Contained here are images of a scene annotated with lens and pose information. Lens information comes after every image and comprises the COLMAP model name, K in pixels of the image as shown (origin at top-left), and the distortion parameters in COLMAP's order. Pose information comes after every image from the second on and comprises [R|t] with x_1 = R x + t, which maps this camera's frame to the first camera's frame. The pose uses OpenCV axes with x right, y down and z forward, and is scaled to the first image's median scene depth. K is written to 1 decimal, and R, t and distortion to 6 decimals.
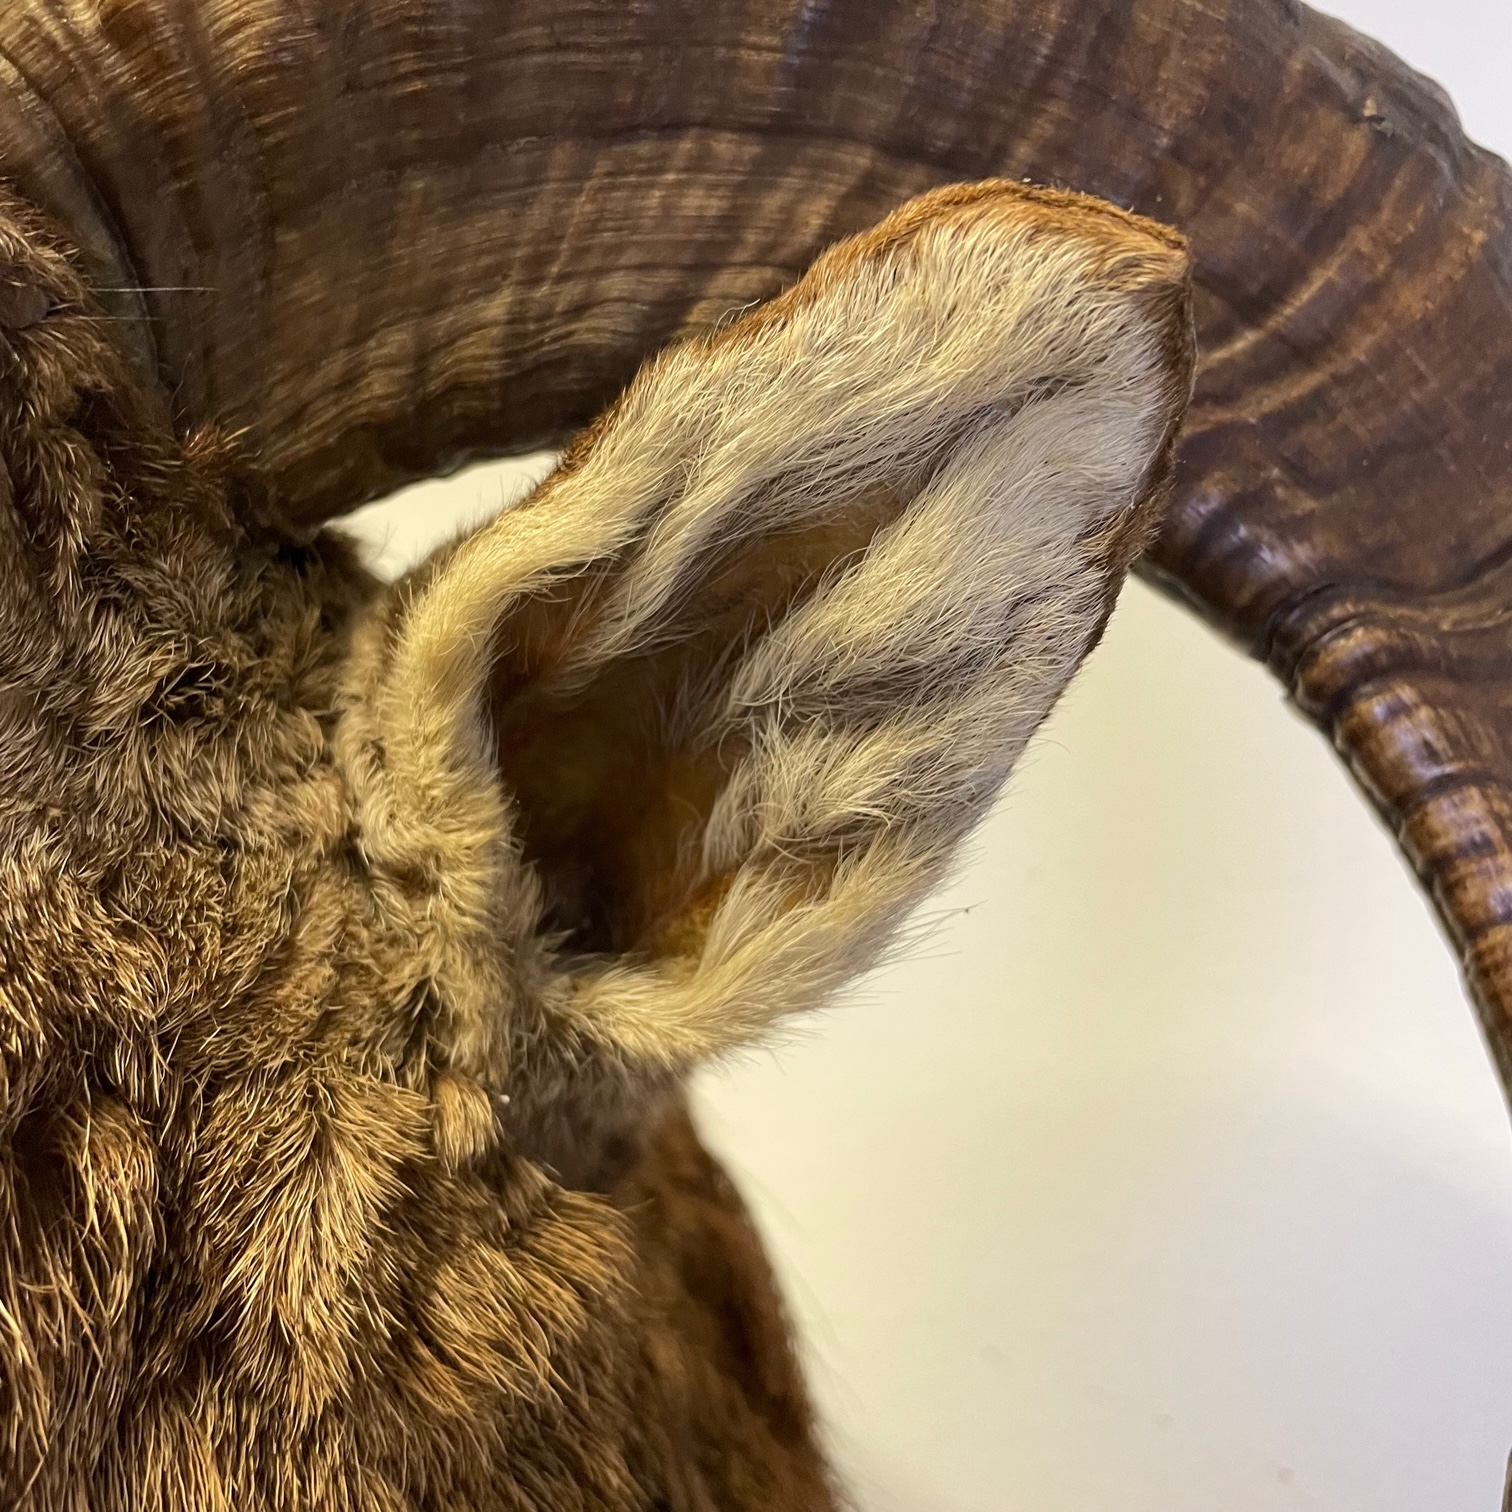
lens RADIAL K [[1592.3, 0, 756.0], [0, 1592.3, 756.0], [0, 0, 1]] dist [0.083982, -0.199478]
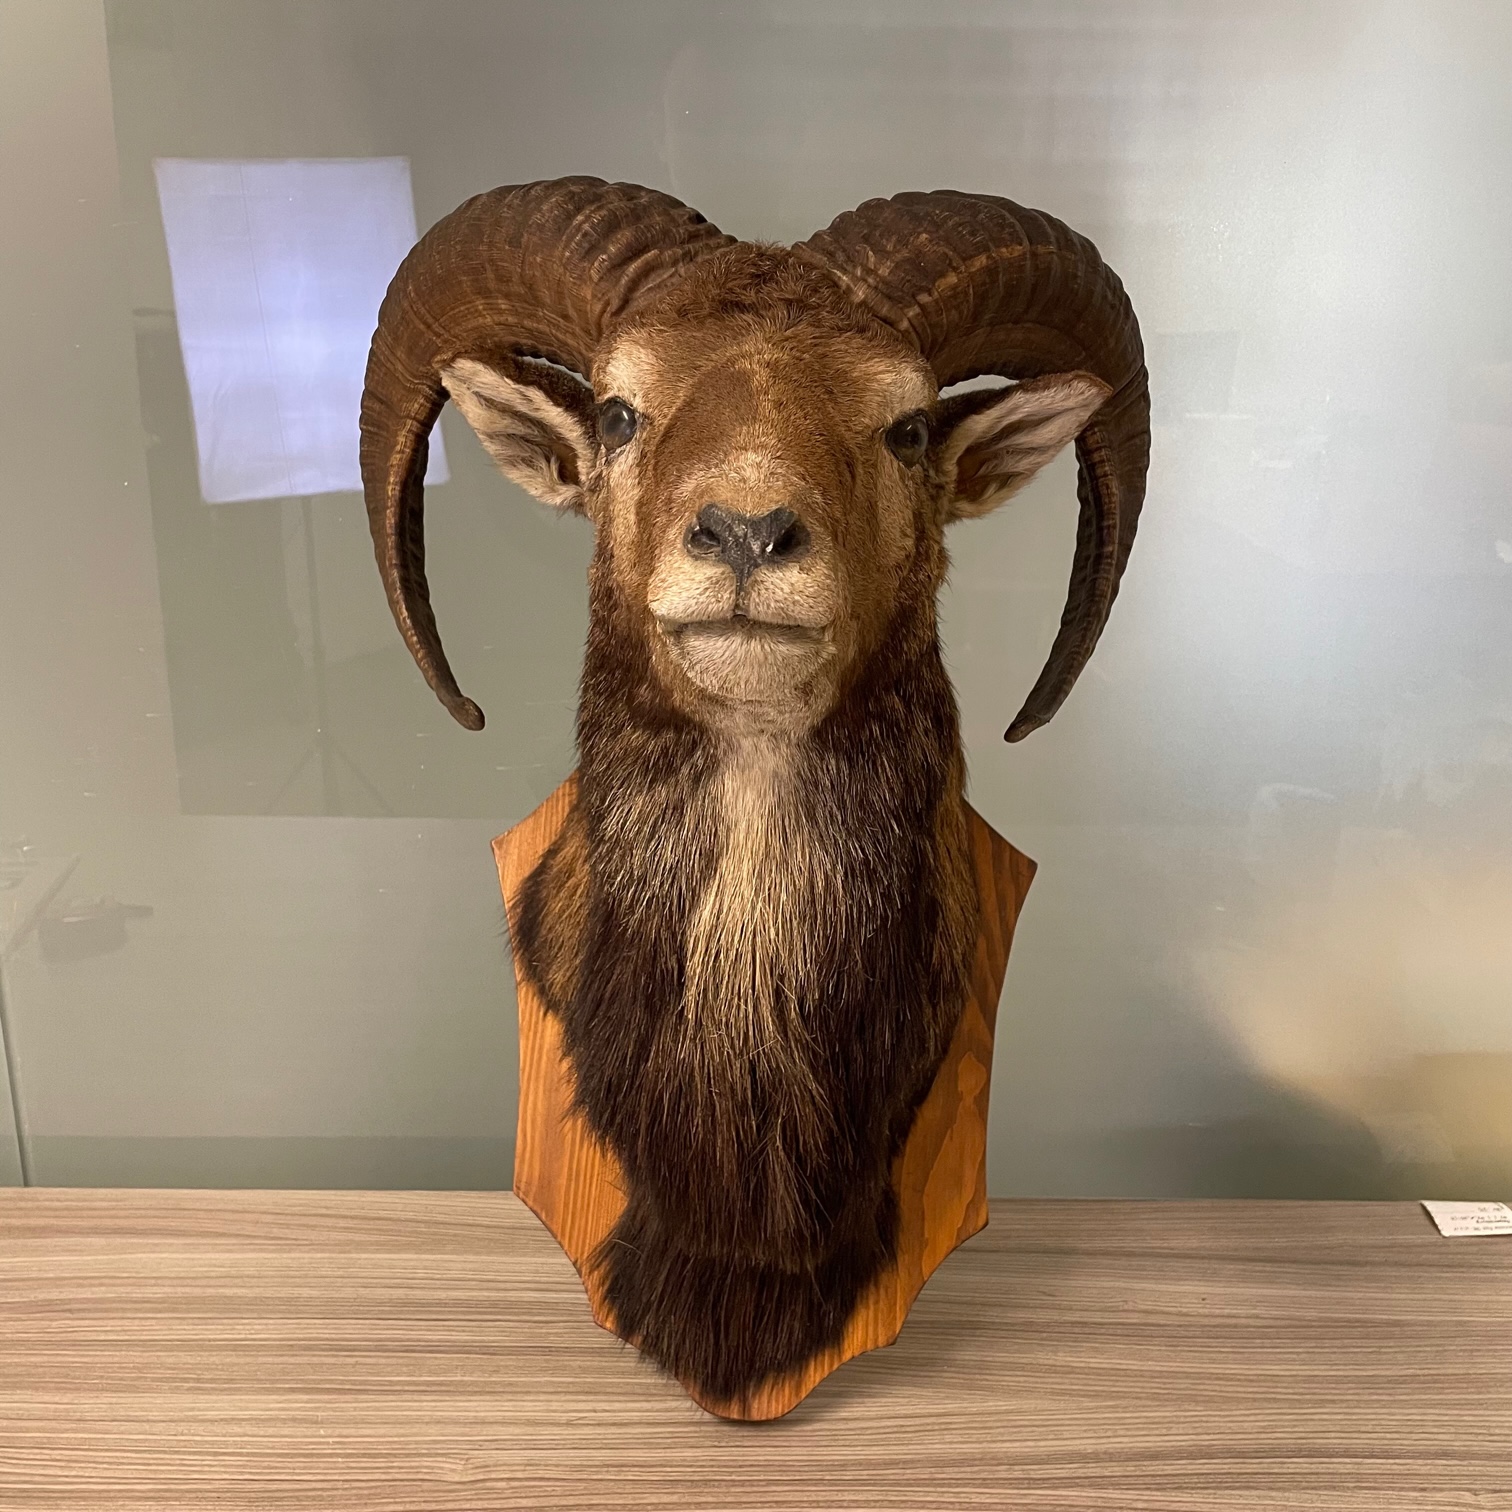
lens RADIAL K [[1523.7, 0, 760.5], [0, 1523.7, 749.0], [0, 0, 1]] dist [0.102763, -0.148774]
pose [[0.884126, -0.125574, 0.450058, -2.871572], [-0.089842, 0.899548, 0.427483, -1.140139], [-0.458530, -0.418383, 0.784032, -2.726370]]
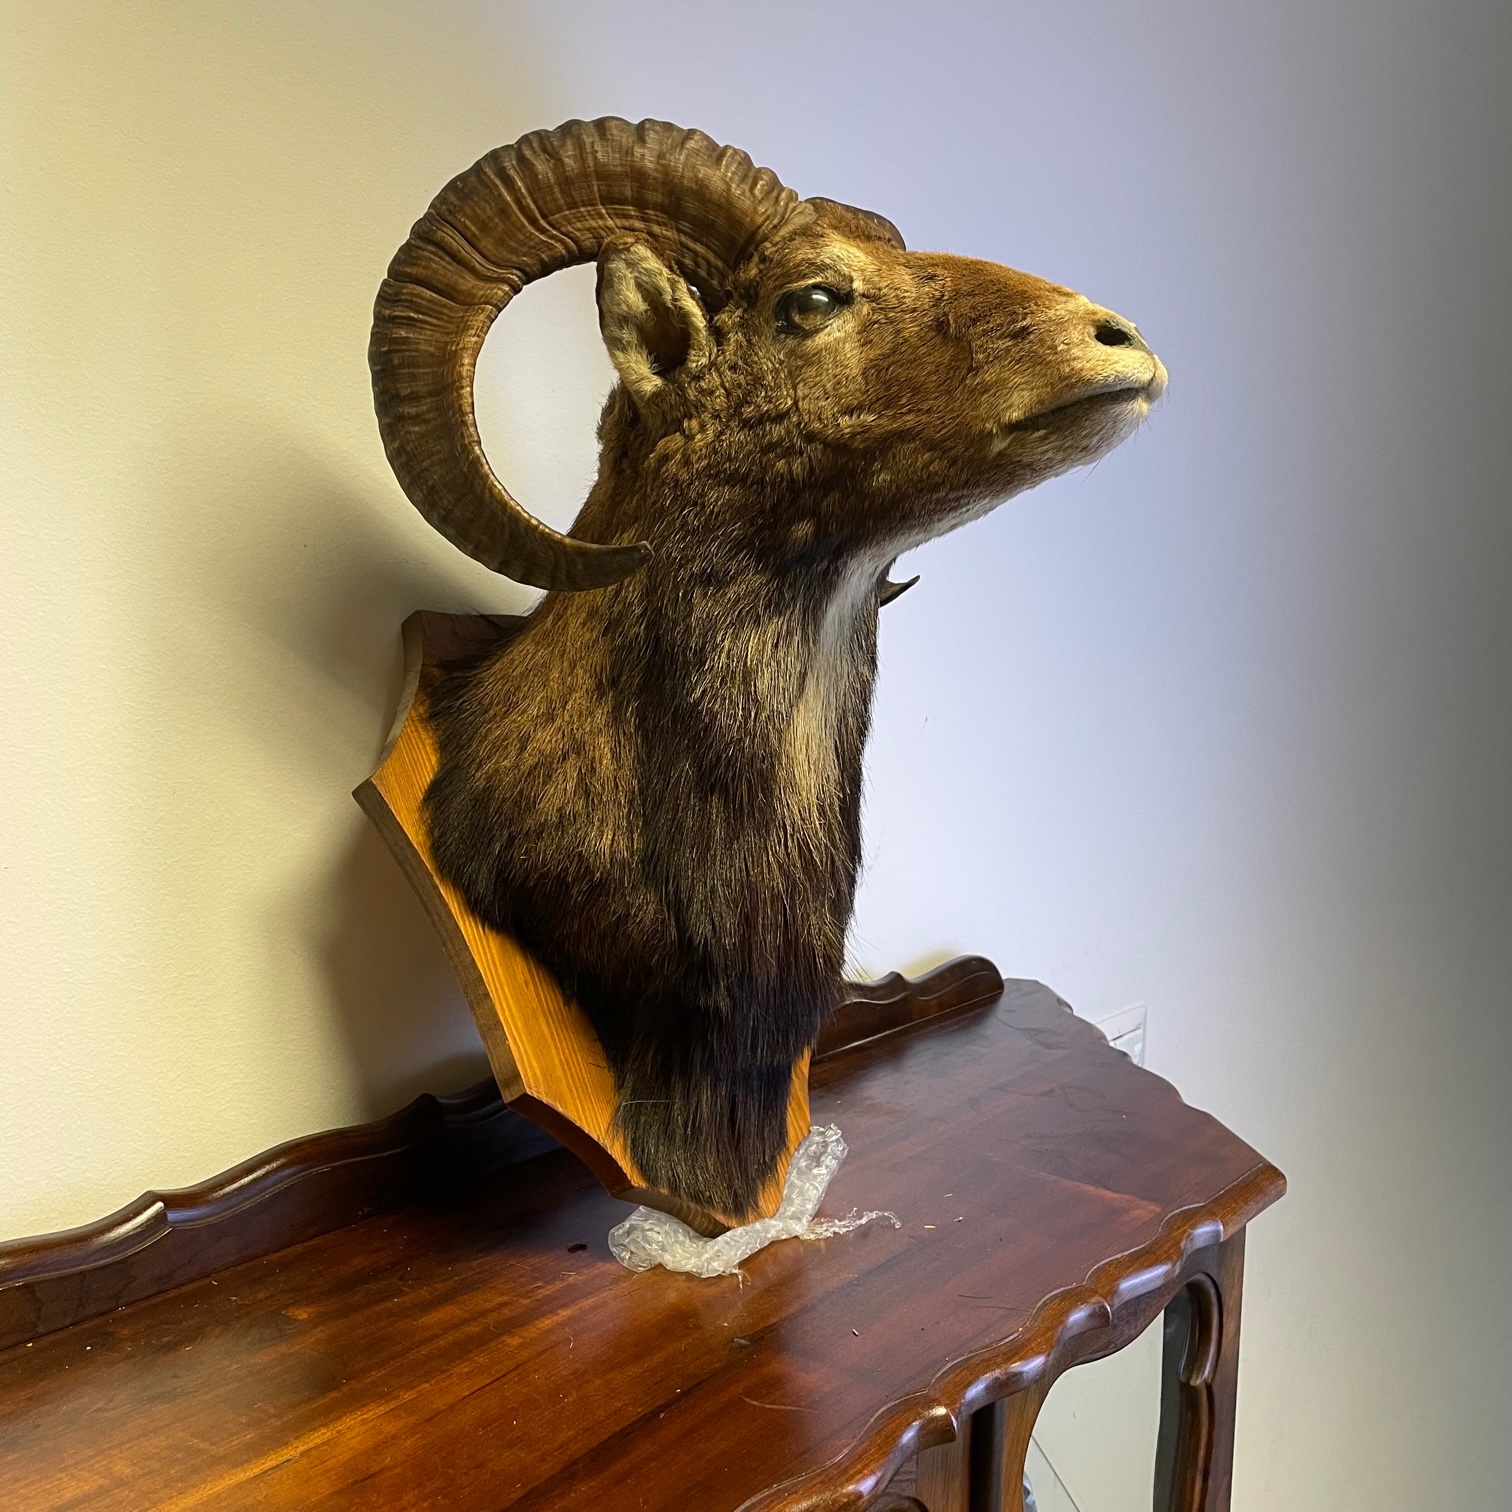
lens RADIAL K [[1525.9, 0, 751.1], [0, 1525.9, 752.2], [0, 0, 1]] dist [0.125467, -0.259926]
pose [[0.180283, -0.075543, 0.980710, -6.667800], [-0.208455, 0.971464, 0.113151, 0.831695], [-0.961272, -0.224833, 0.159391, 0.079319]]
